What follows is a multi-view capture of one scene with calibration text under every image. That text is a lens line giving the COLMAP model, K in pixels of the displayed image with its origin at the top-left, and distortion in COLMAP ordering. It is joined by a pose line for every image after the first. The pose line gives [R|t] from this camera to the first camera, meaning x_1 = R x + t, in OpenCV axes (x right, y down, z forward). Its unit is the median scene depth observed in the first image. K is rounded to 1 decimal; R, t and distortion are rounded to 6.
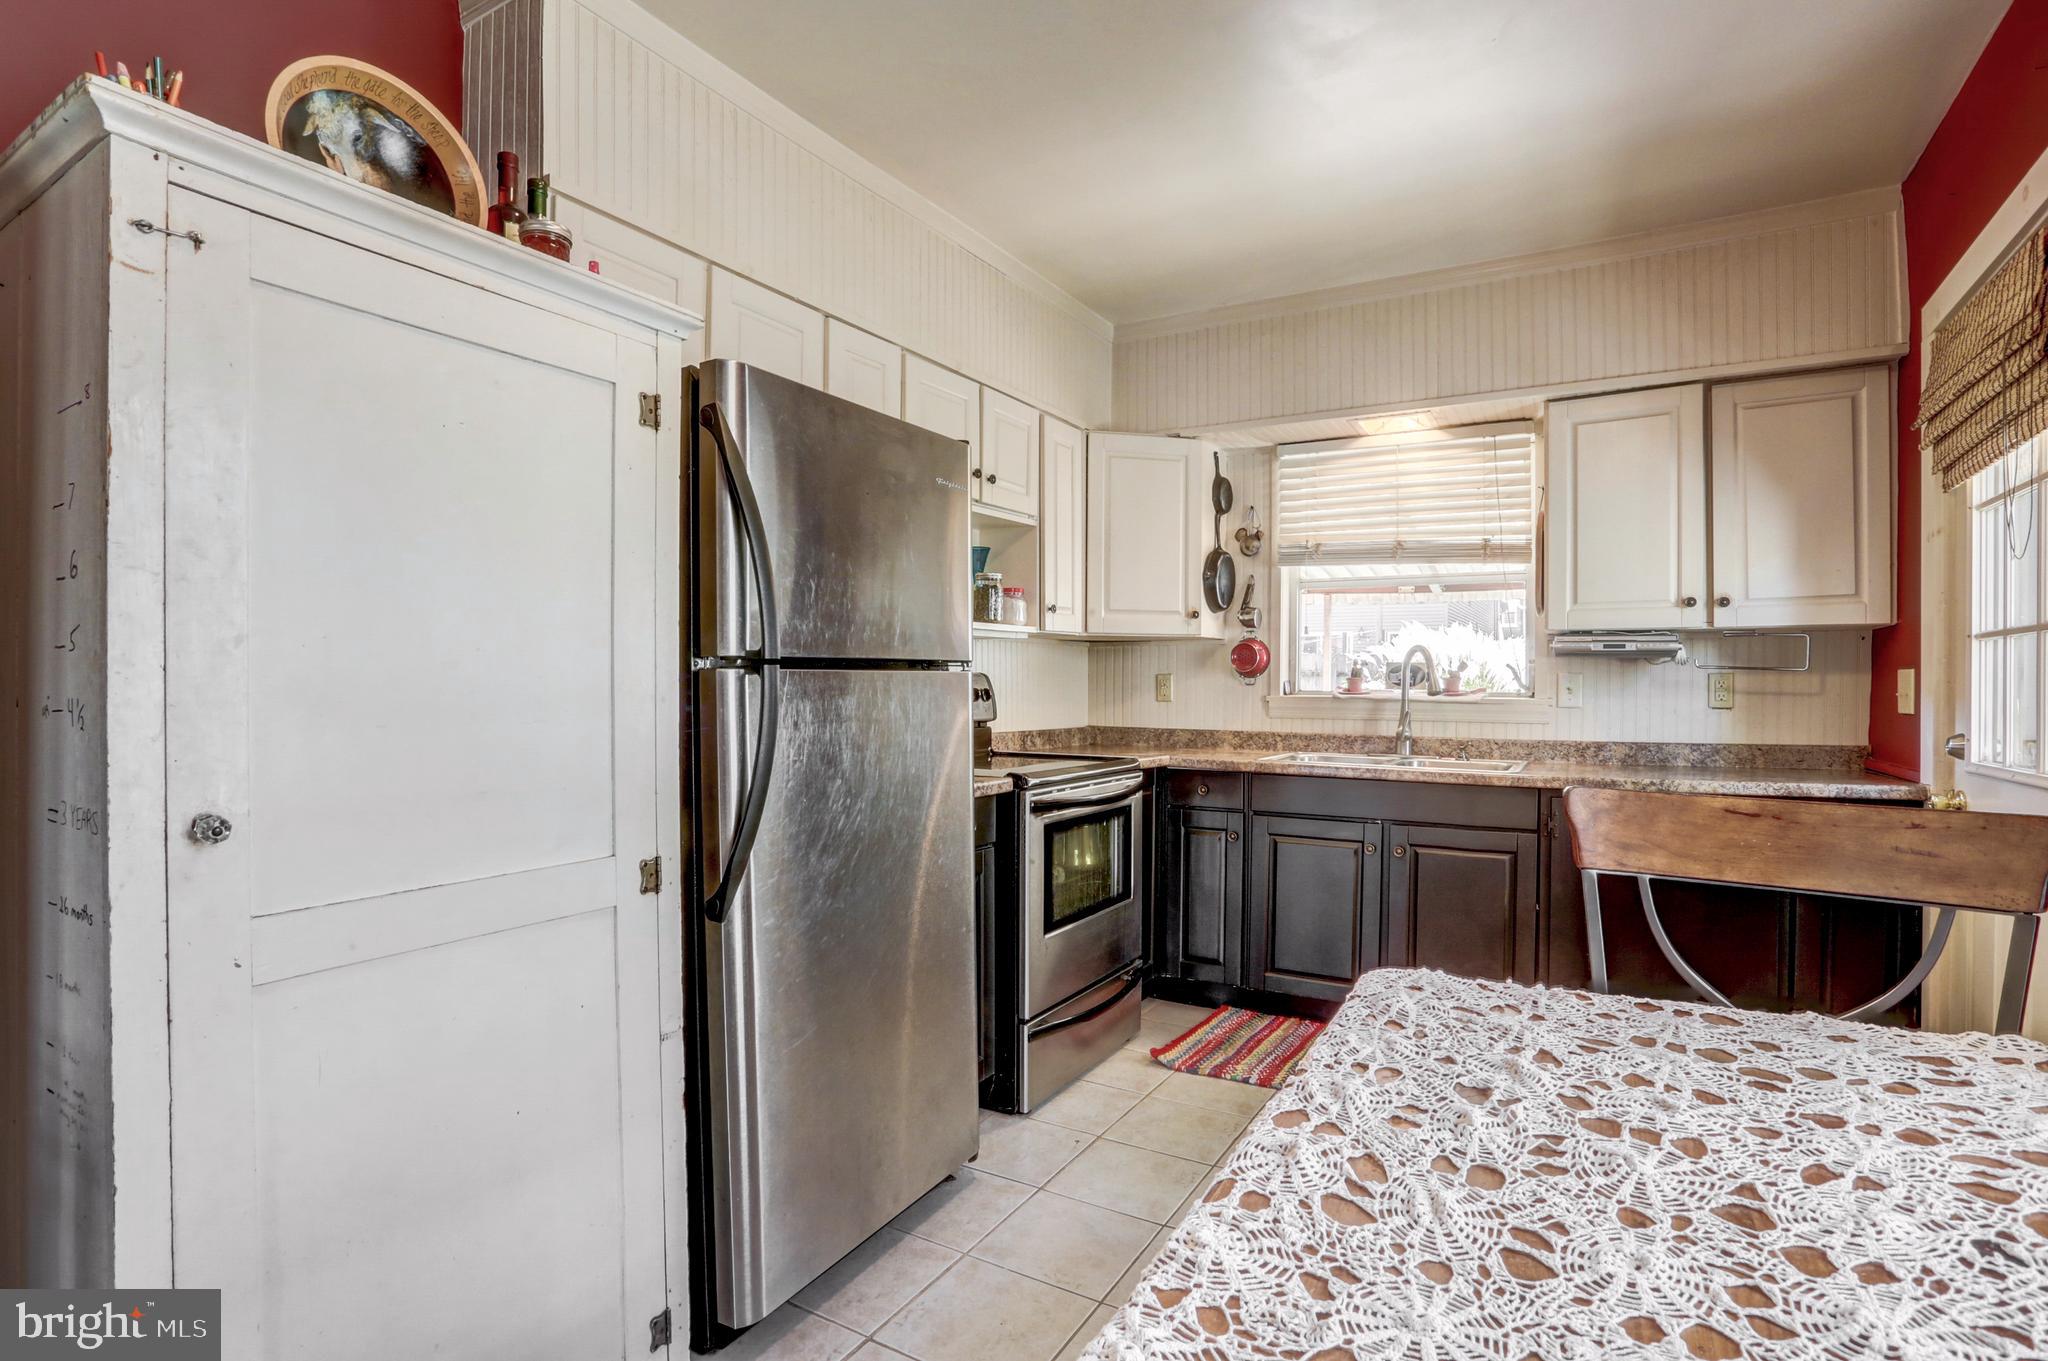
lens RADIAL K [[991.3, 0, 1020.5], [0, 991.3, 686.7], [0, 0, 1]] dist [-0.074846, 0.032621]
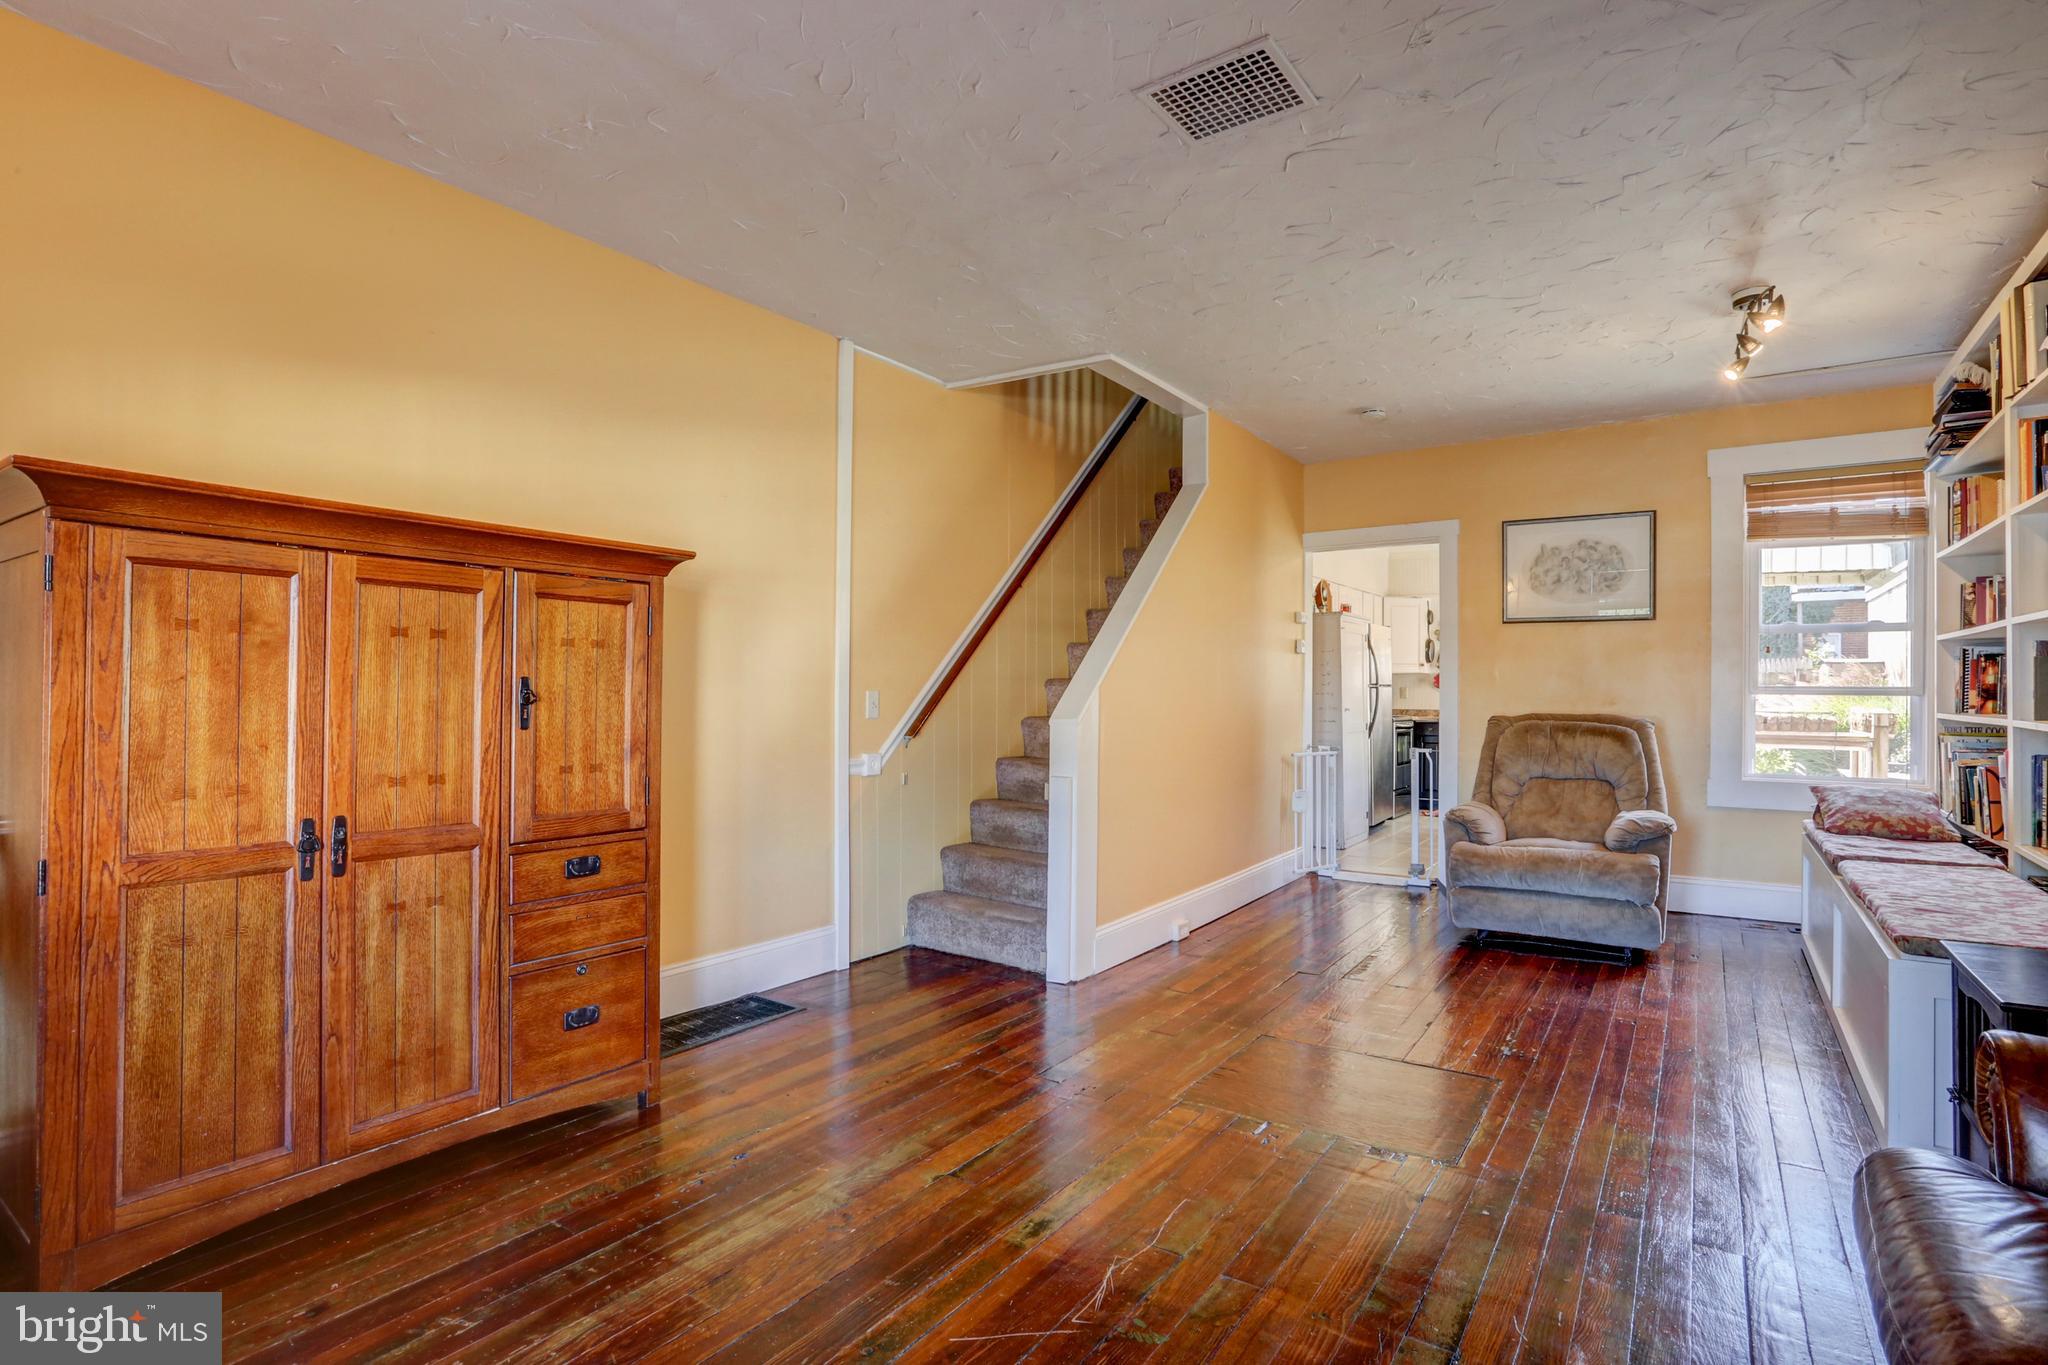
lens RADIAL K [[999.4, 0, 1025.4], [0, 999.4, 687.8], [0, 0, 1]] dist [-0.084769, 0.033963]
pose [[0.998400, 0.004394, -0.056372, -0.805336], [-0.005085, 0.999914, -0.012126, 0.028416], [0.056313, 0.012393, 0.998336, -1.853556]]
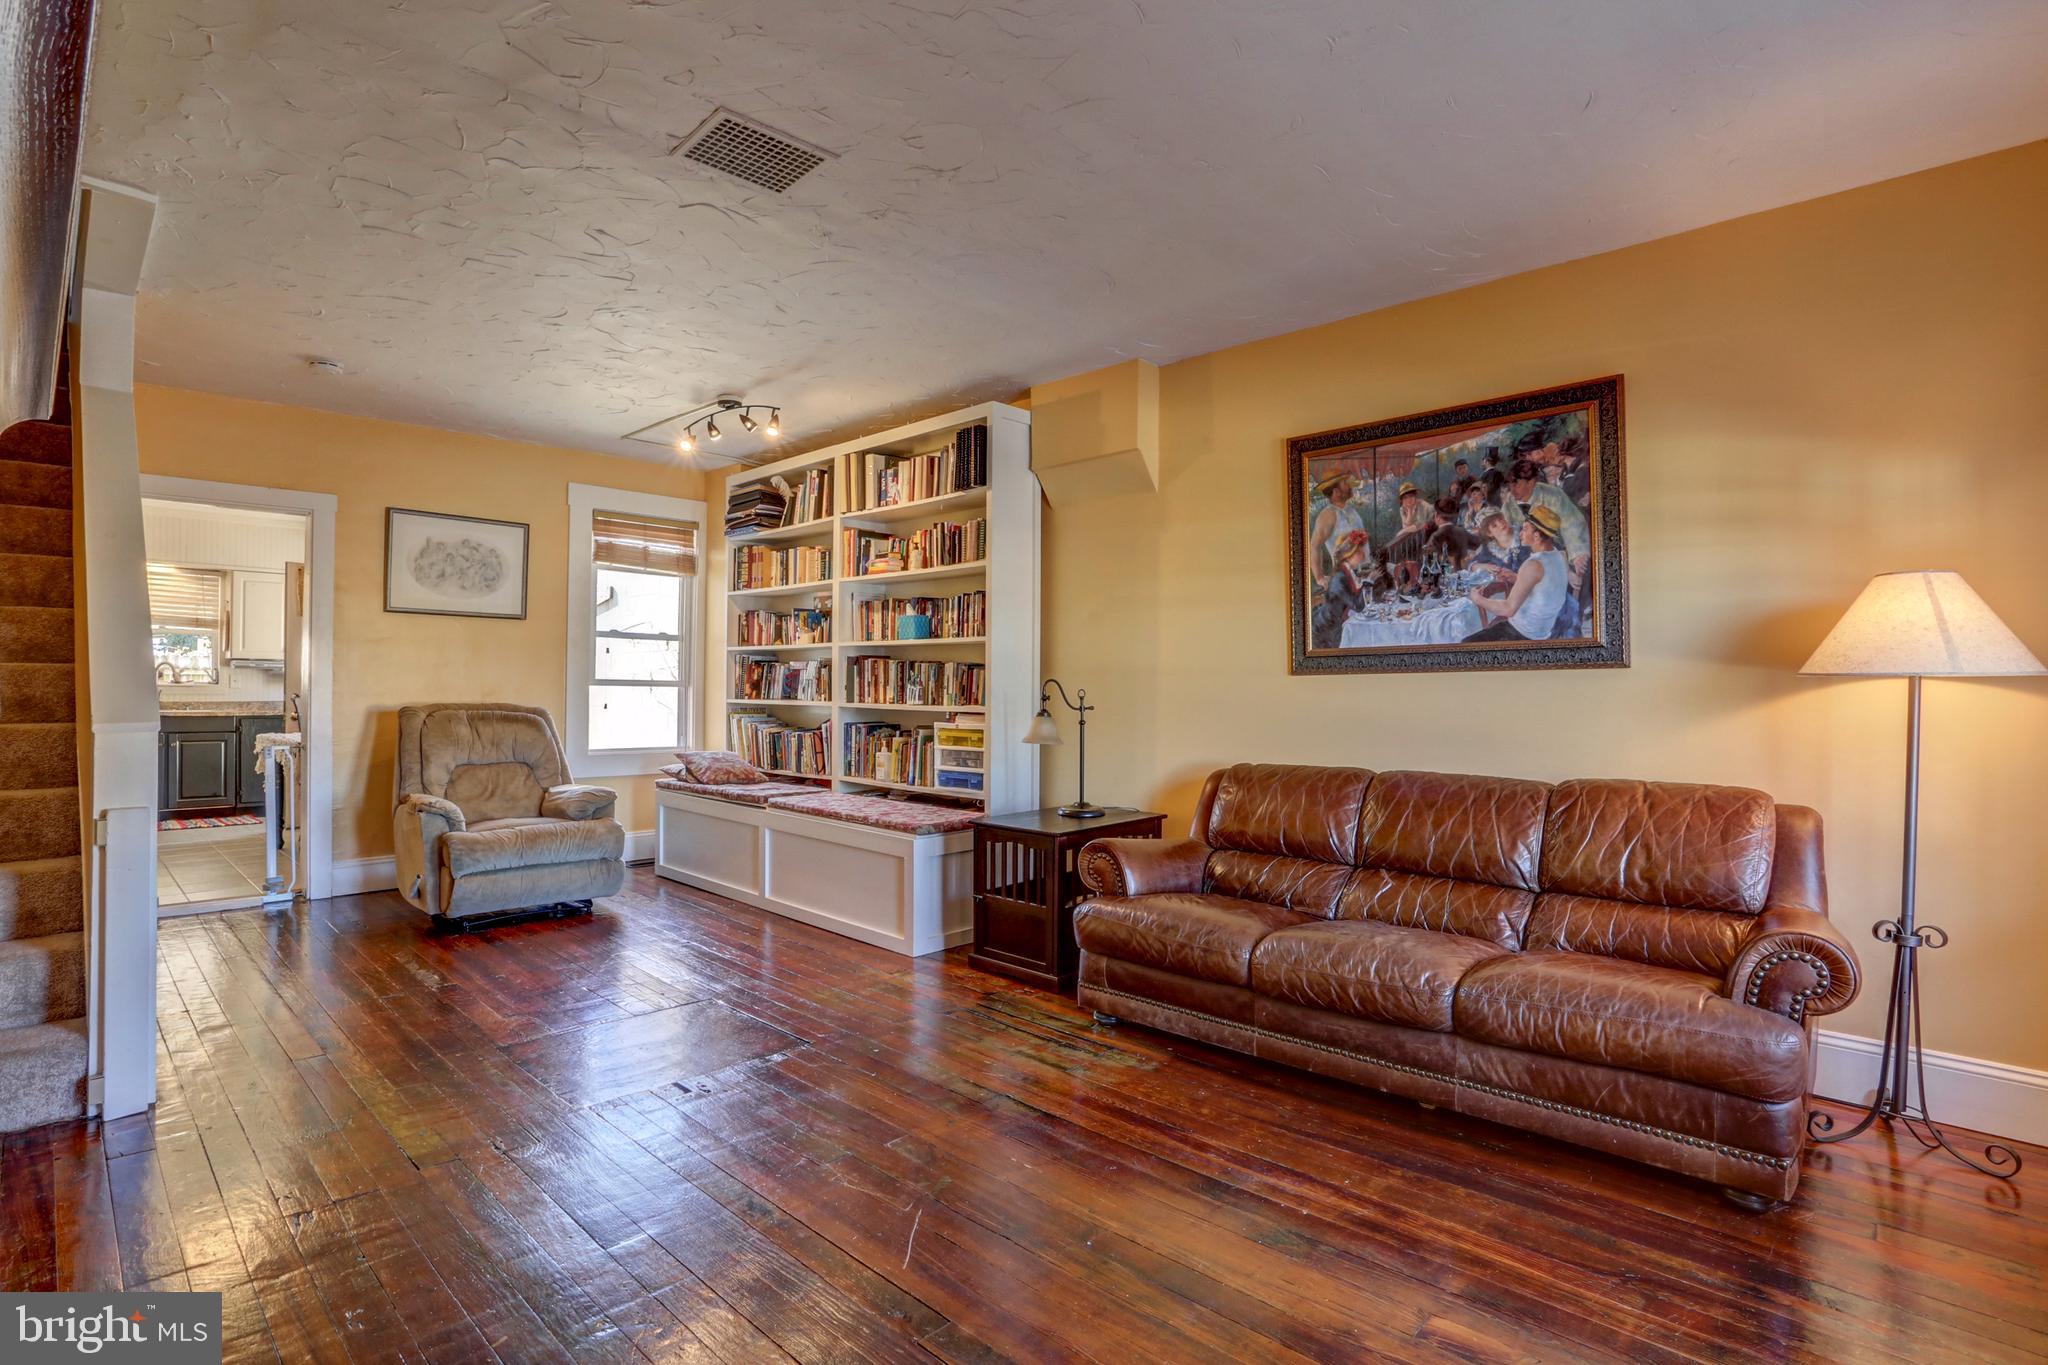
lens RADIAL K [[975.6, 0, 1024.0], [0, 975.6, 682.5], [0, 0, 1]] dist [-0.016147, 0.000114]
pose [[0.229332, 0.008920, 0.973307, -1.391289], [-0.002144, 0.999960, -0.008659, 0.023594], [-0.973346, -0.000101, 0.229342, -1.553513]]
